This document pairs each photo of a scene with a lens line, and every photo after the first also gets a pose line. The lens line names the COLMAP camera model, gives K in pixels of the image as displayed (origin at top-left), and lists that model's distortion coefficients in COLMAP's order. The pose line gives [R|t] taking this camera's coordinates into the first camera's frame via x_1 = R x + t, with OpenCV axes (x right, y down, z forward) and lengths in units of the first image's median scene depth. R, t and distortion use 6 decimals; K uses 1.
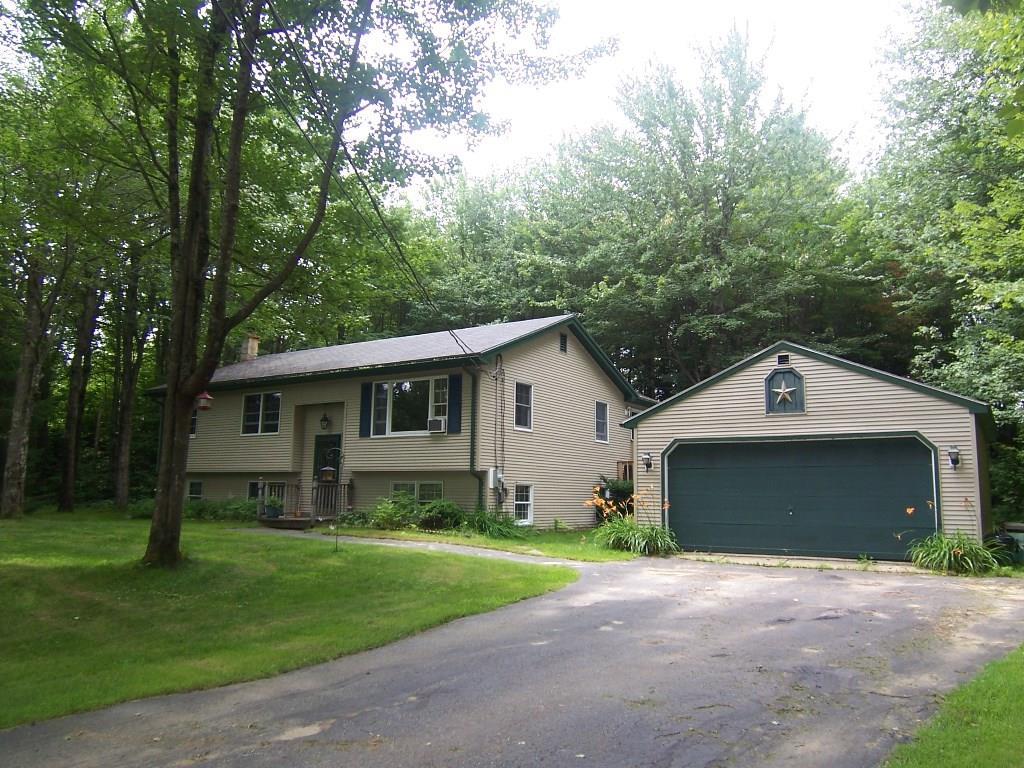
lens RADIAL K [[768.4, 0, 512.0], [0, 768.4, 384.0], [0, 0, 1]] dist [0.005986, -0.072936]
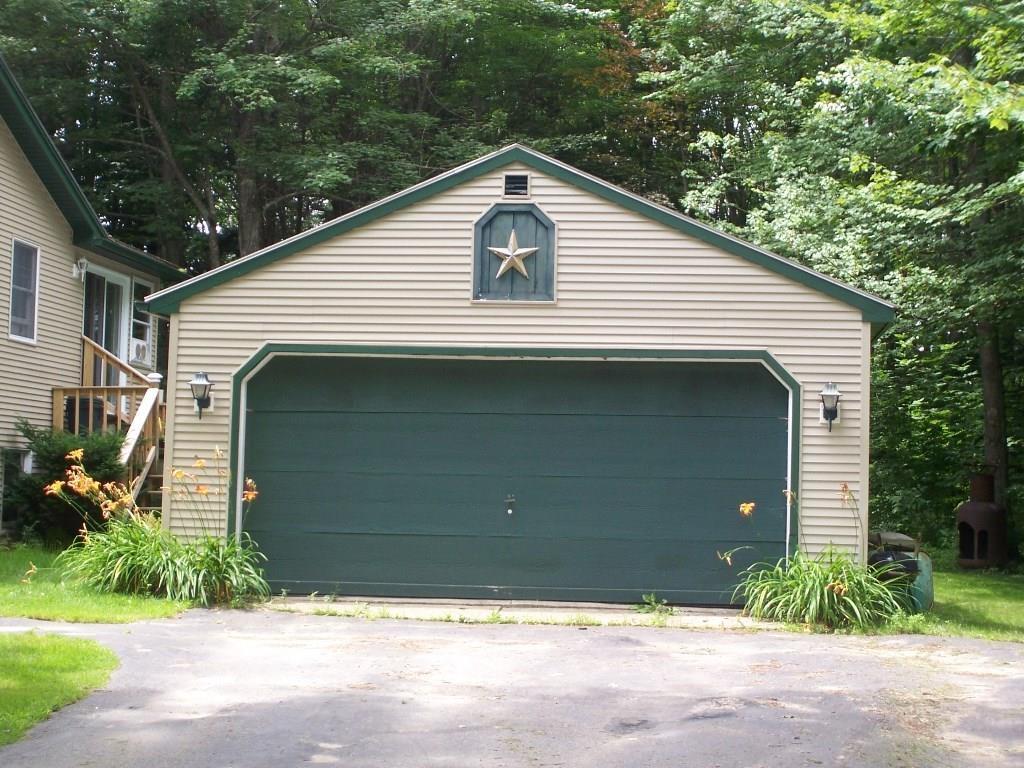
lens RADIAL K [[1853.7, 0, 512.0], [0, 1853.7, 384.0], [0, 0, 1]] dist [0.009917, 0.074079]
pose [[0.891150, 0.032065, 0.452574, -0.155414], [-0.076661, 0.993799, 0.080540, -0.002201], [-0.447185, -0.106468, 0.888082, -0.008858]]
